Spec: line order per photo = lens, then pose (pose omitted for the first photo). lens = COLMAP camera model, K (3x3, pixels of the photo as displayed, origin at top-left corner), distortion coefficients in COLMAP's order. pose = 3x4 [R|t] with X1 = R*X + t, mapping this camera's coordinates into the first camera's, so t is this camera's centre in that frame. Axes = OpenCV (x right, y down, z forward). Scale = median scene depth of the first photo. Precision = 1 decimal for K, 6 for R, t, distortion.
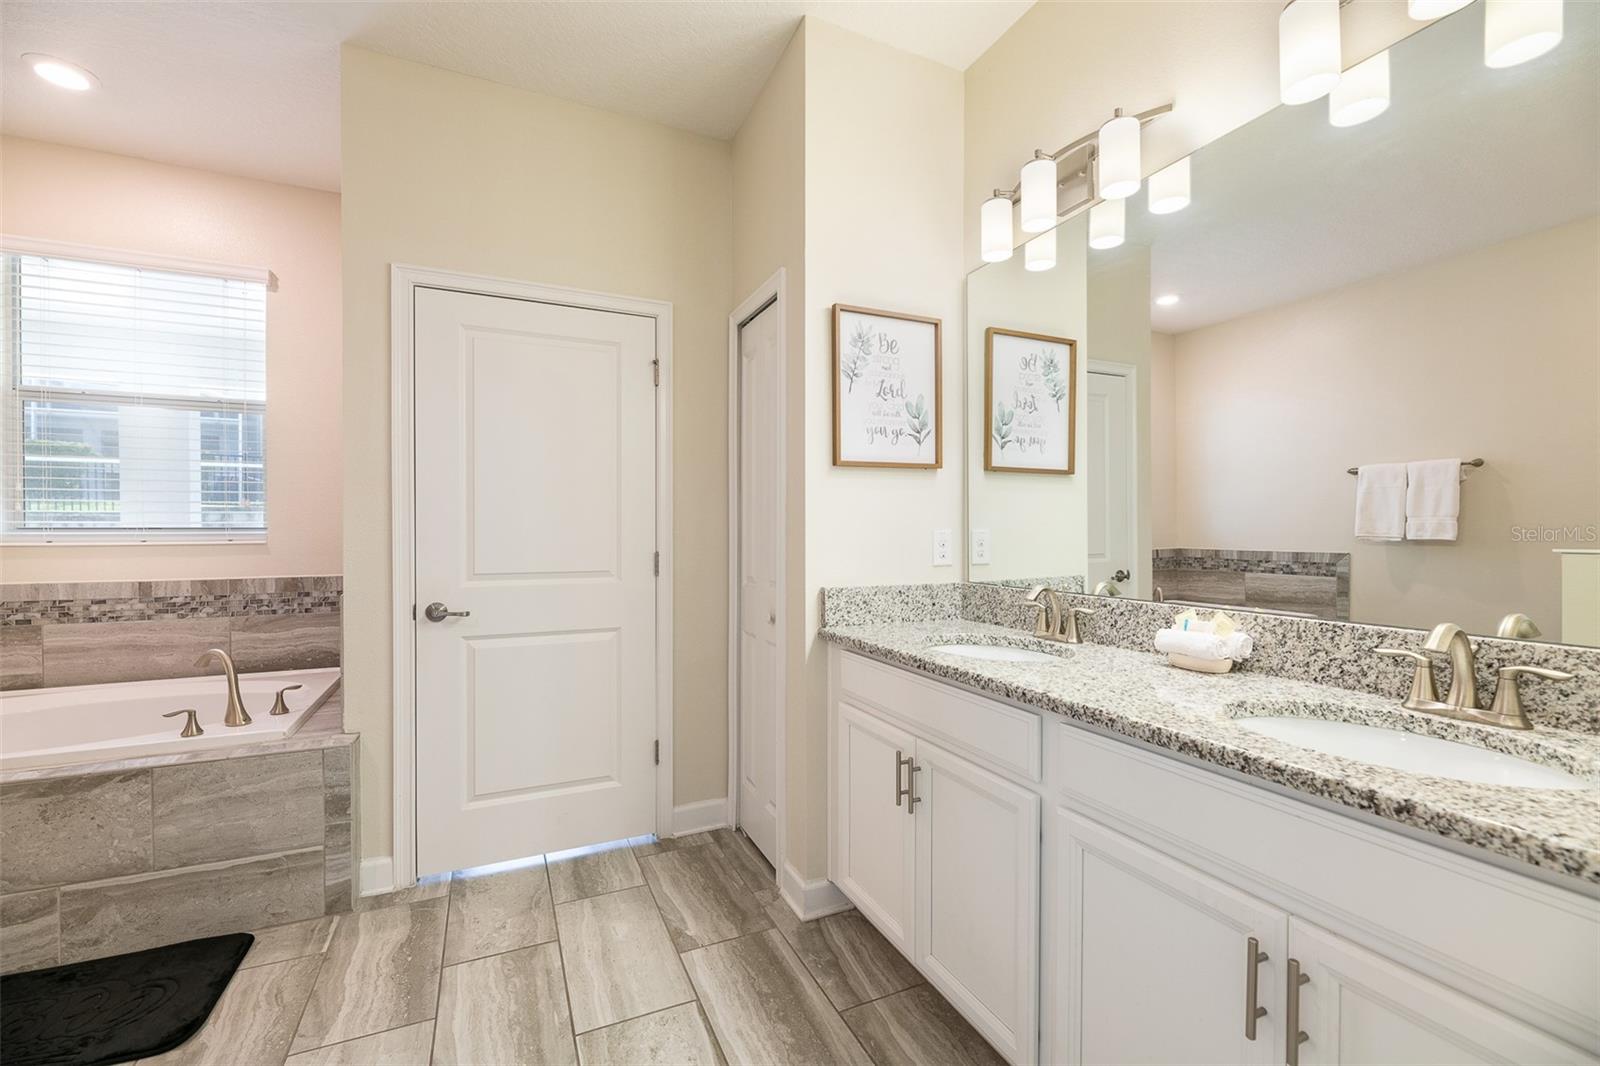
lens RADIAL K [[655.5, 0, 791.3], [0, 655.5, 532.4], [0, 0, 1]] dist [-0.010523, -0.000978]
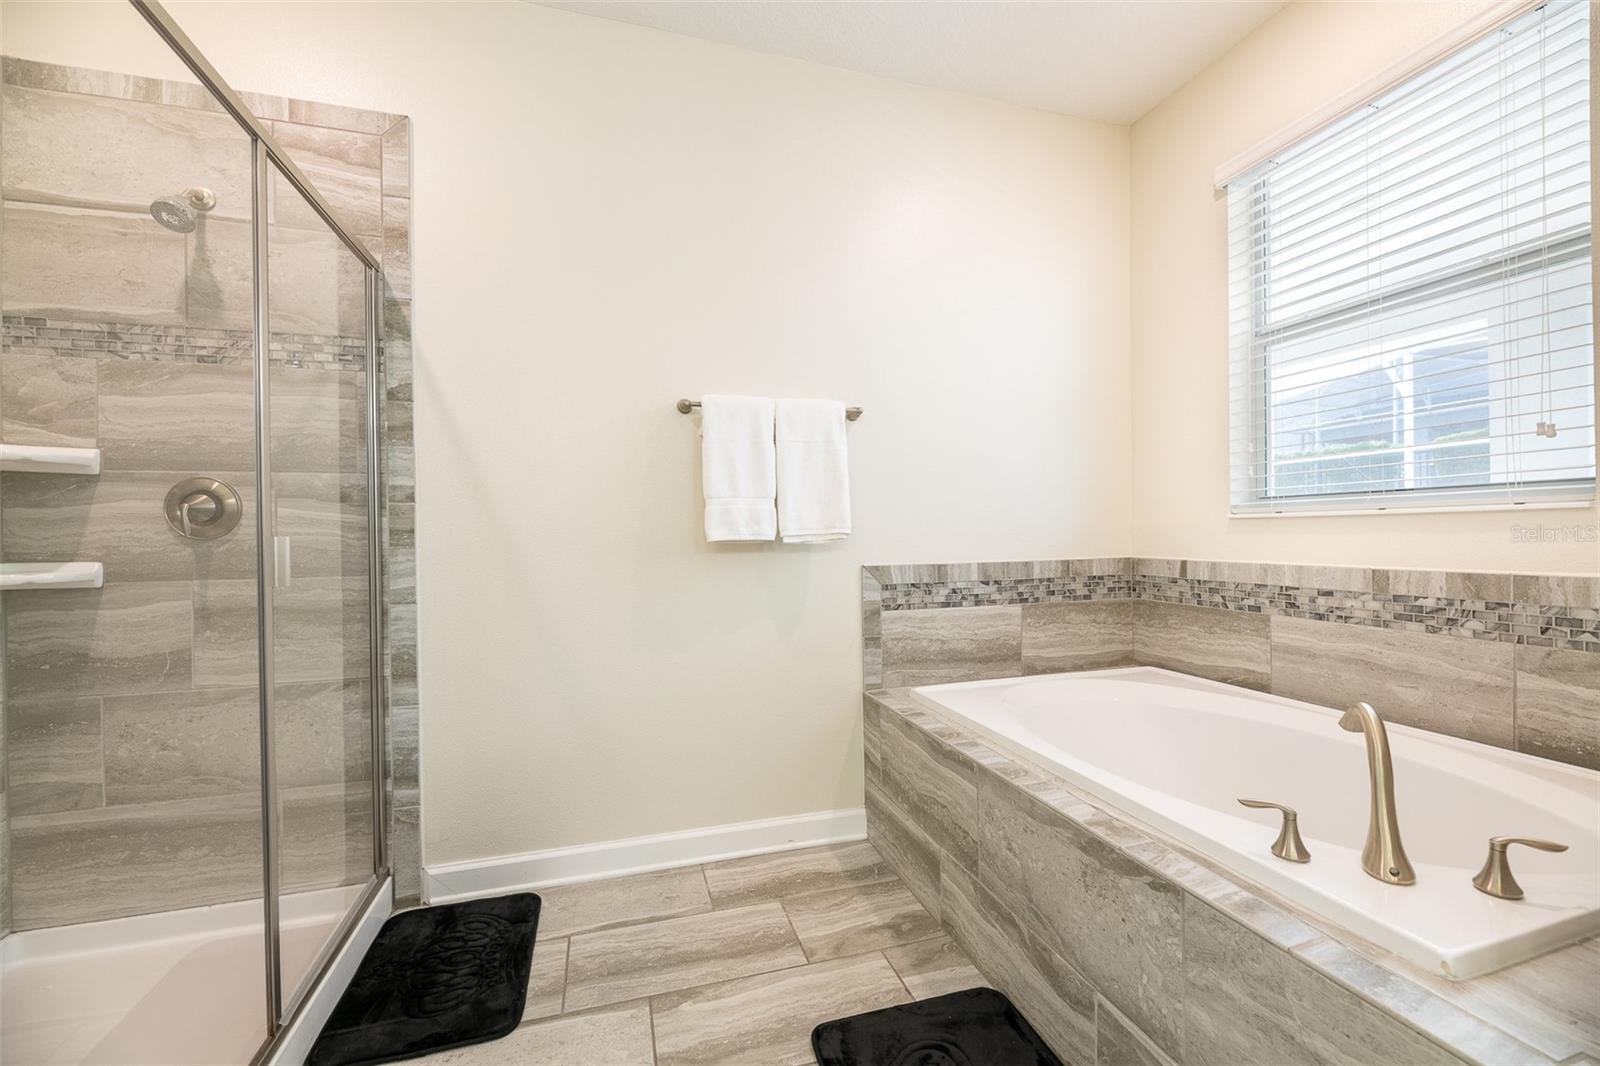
lens RADIAL K [[655.5, 0, 796.1], [0, 655.5, 529.4], [0, 0, 1]] dist [-0.010523, -0.000978]
pose [[-0.145096, -0.000616, -0.989417, -0.255800], [0.010516, 0.999942, -0.002165, 0.030554], [0.989362, -0.010719, -0.145081, 0.515445]]
